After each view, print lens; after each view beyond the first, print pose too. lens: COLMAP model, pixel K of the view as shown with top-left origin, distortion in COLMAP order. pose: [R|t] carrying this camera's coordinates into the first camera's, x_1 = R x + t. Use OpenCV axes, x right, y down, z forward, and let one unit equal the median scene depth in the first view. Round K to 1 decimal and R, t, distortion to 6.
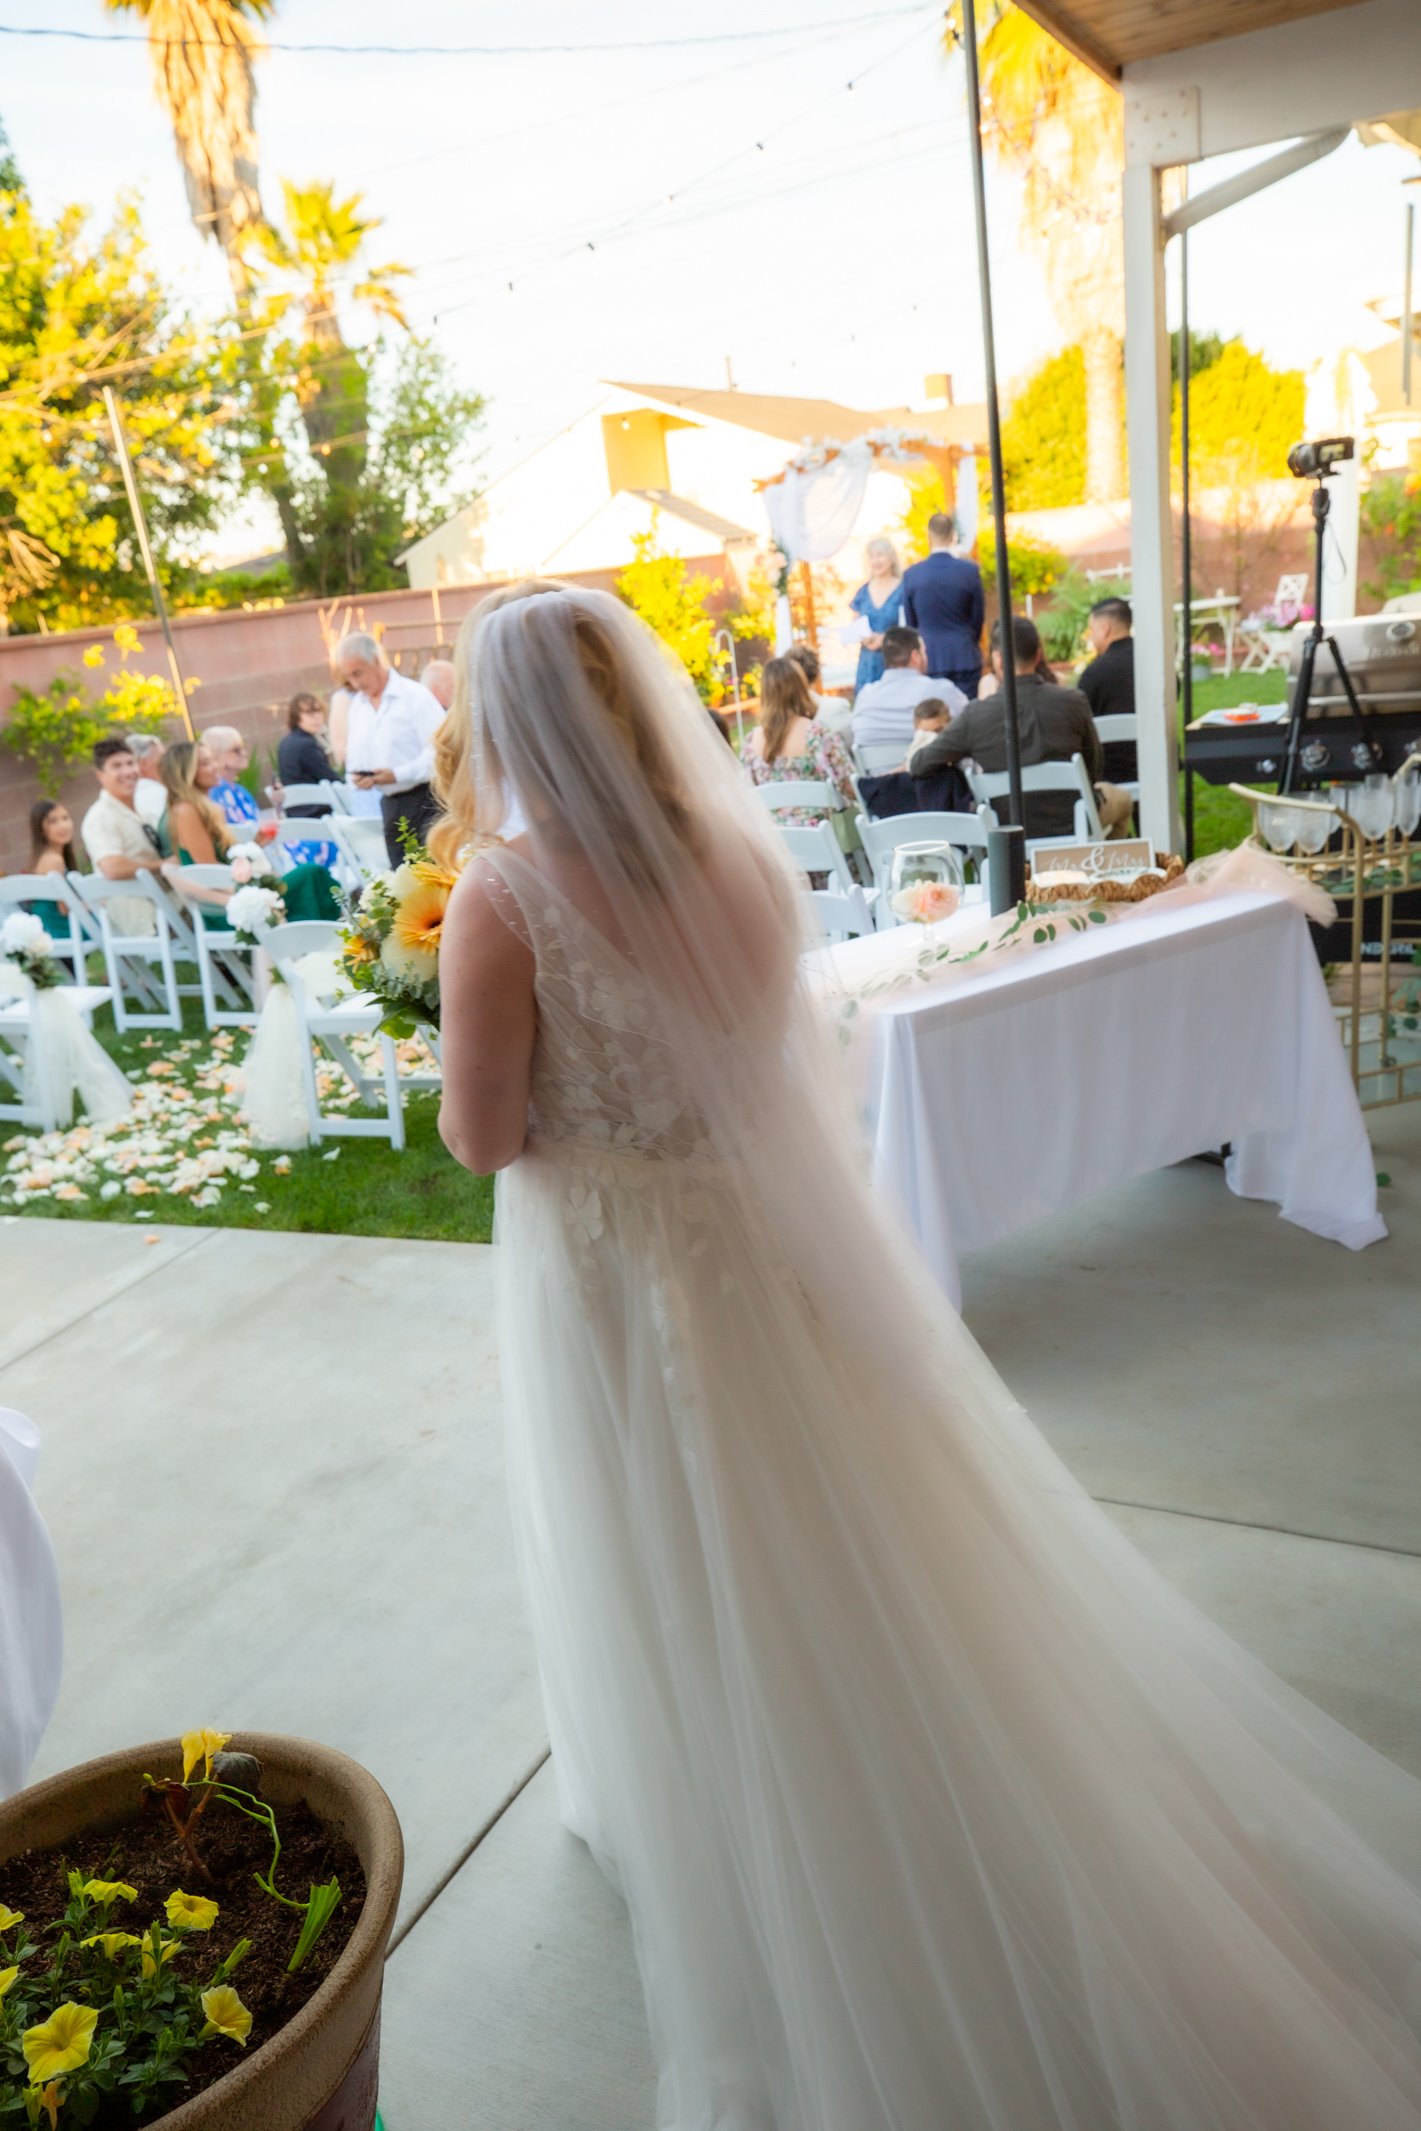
lens RADIAL K [[1631.3, 0, 710.5], [0, 1631.3, 1065.5], [0, 0, 1]] dist [0.013831, 0.002165]
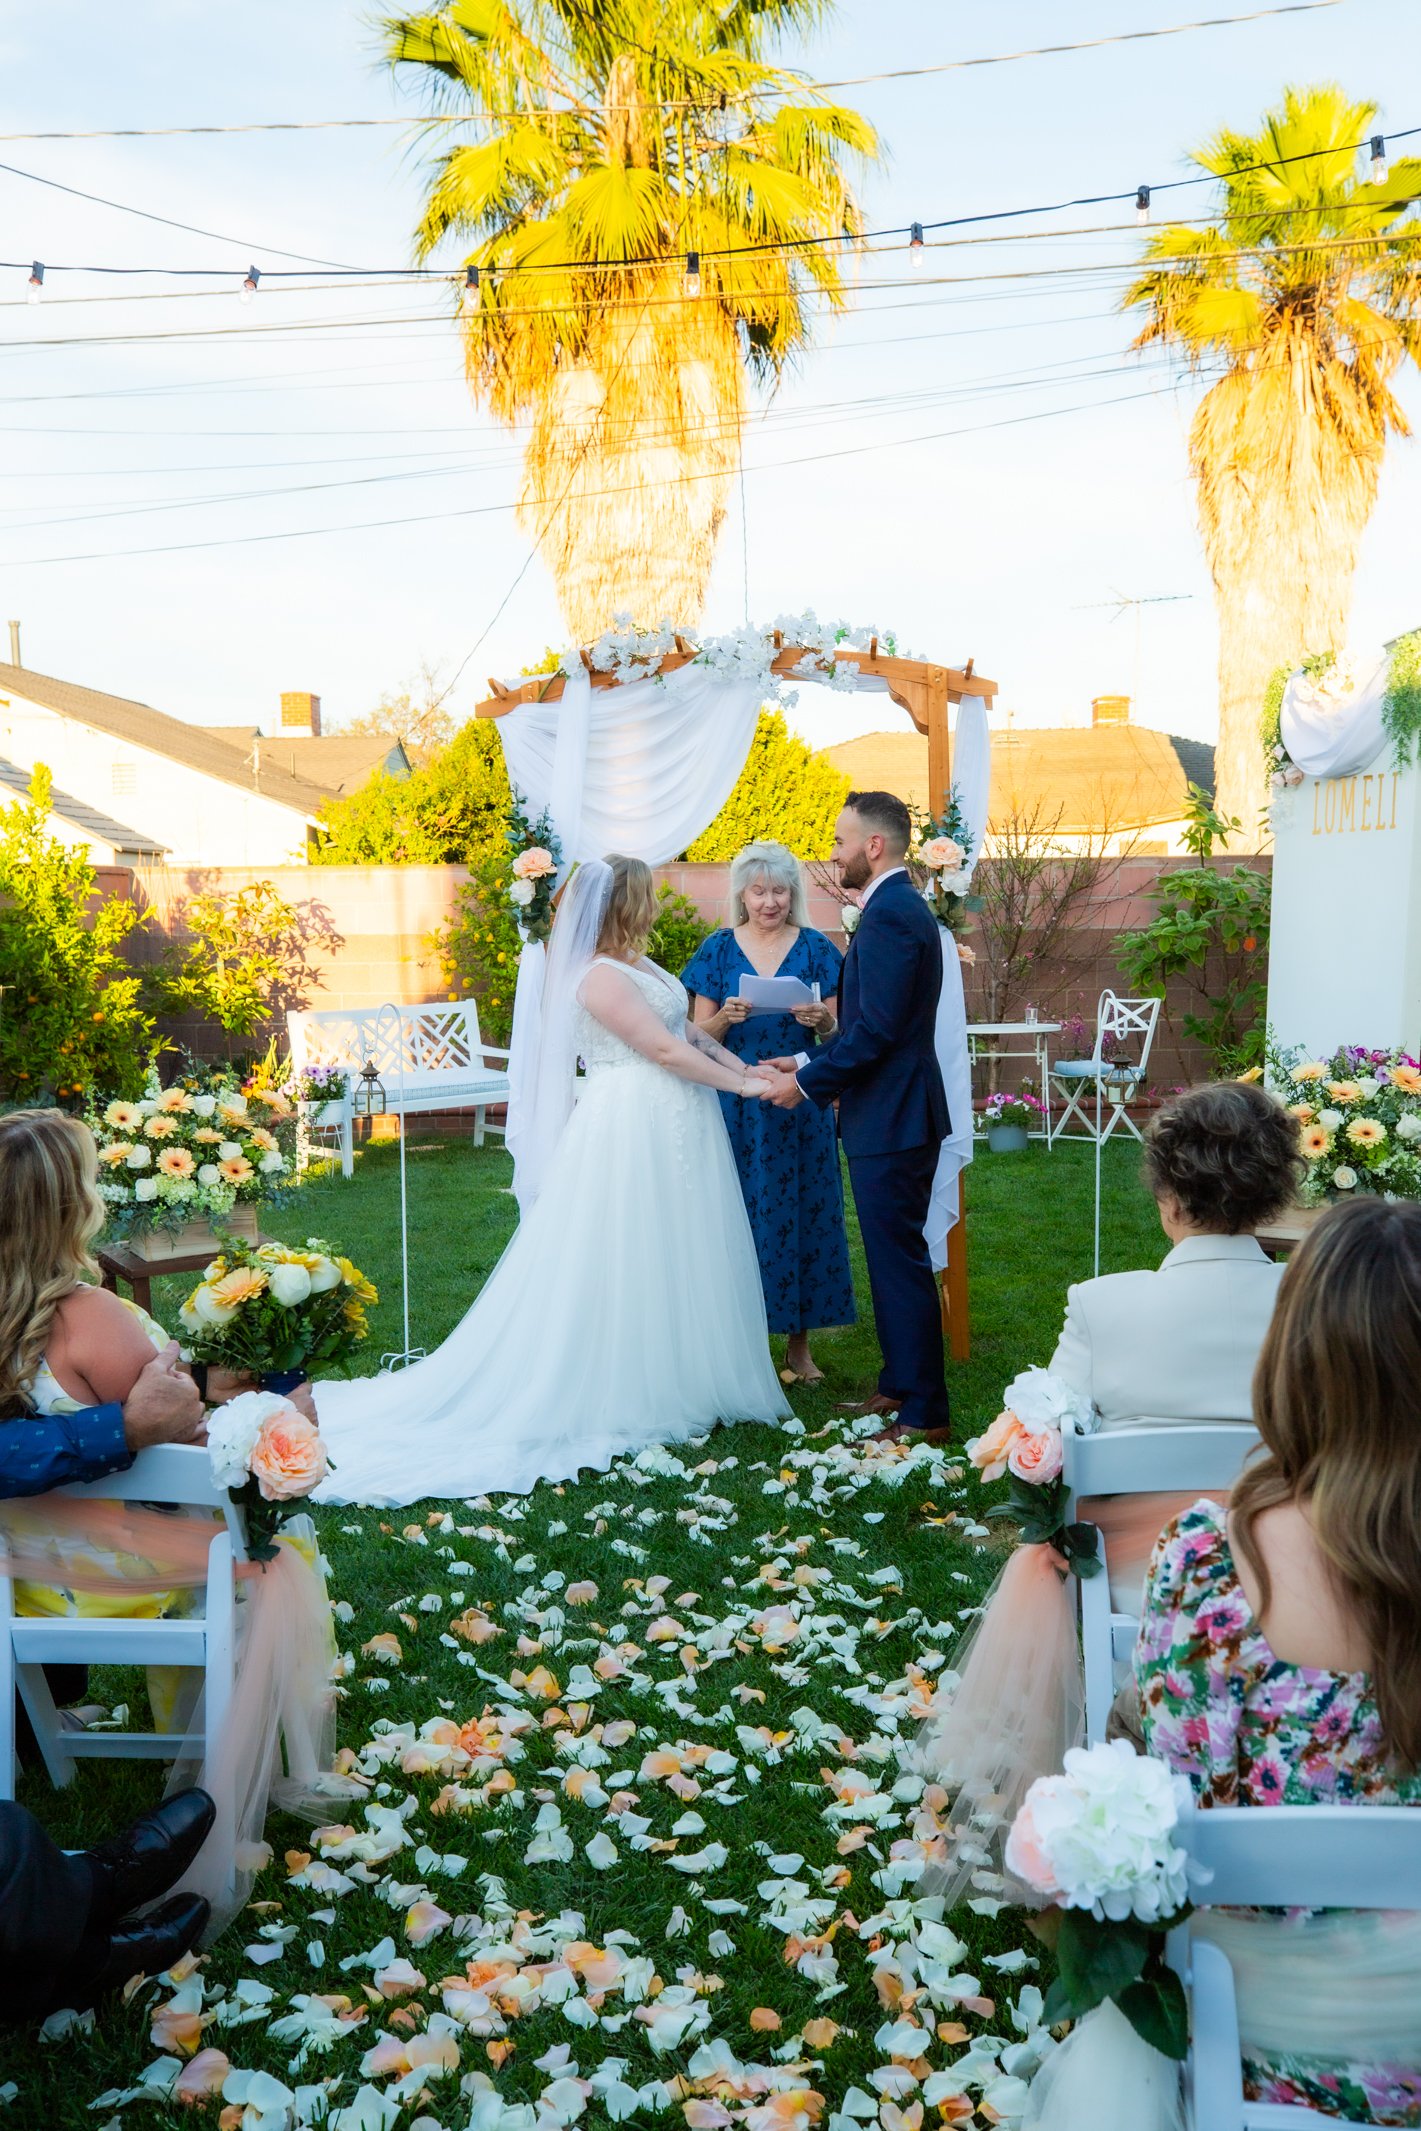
lens RADIAL K [[2040.3, 0, 707.4], [0, 2040.3, 1073.1], [0, 0, 1]] dist [-0.003787, 0.101636]
pose [[0.920186, 0.077563, 0.383720, -0.057758], [0.016144, 0.971824, -0.235154, -0.056753], [-0.391148, 0.222580, 0.893007, 0.232379]]
